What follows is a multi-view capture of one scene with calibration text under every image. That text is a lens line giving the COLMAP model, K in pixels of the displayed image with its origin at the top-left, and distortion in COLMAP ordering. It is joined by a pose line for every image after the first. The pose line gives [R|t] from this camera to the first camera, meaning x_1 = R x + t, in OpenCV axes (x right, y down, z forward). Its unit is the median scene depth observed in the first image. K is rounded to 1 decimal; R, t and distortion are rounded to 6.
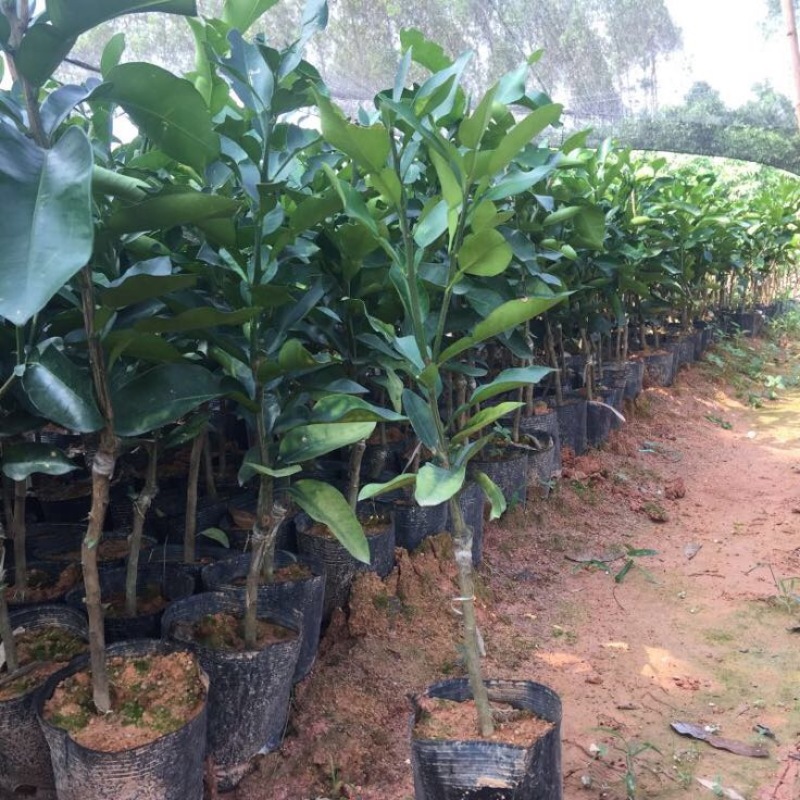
lens RADIAL K [[864.8, 0, 400.0], [0, 864.8, 400.0], [0, 0, 1]] dist [0.079723, -0.143037]
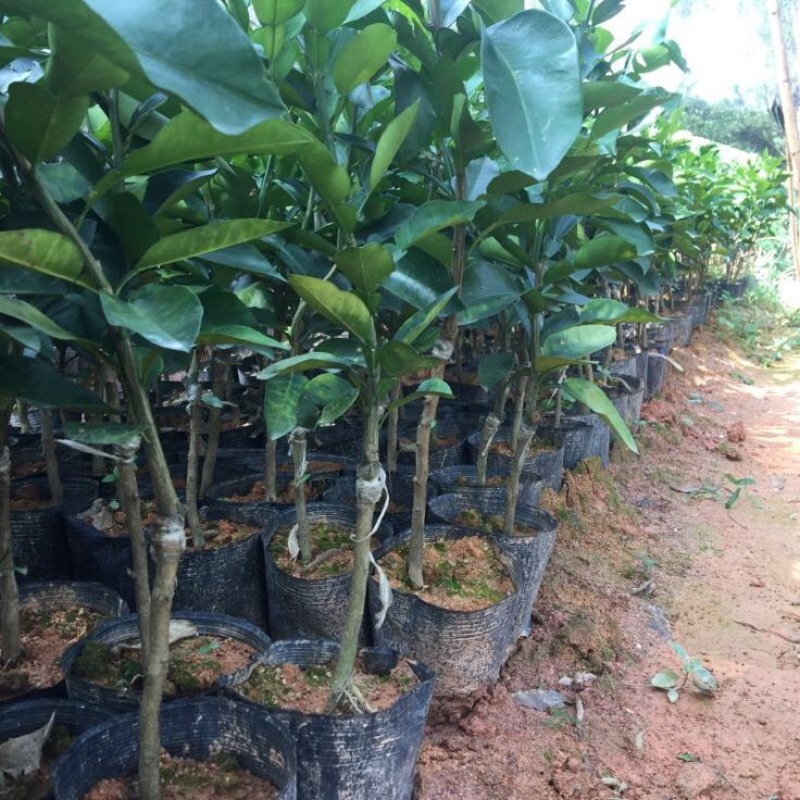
lens RADIAL K [[864.8, 0, 400.0], [0, 864.8, 400.0], [0, 0, 1]] dist [0.079723, -0.143037]
pose [[0.997353, -0.008823, 0.072180, -0.236785], [0.007546, 0.999810, 0.017954, 0.058056], [-0.072325, -0.017362, 0.997230, -0.031592]]
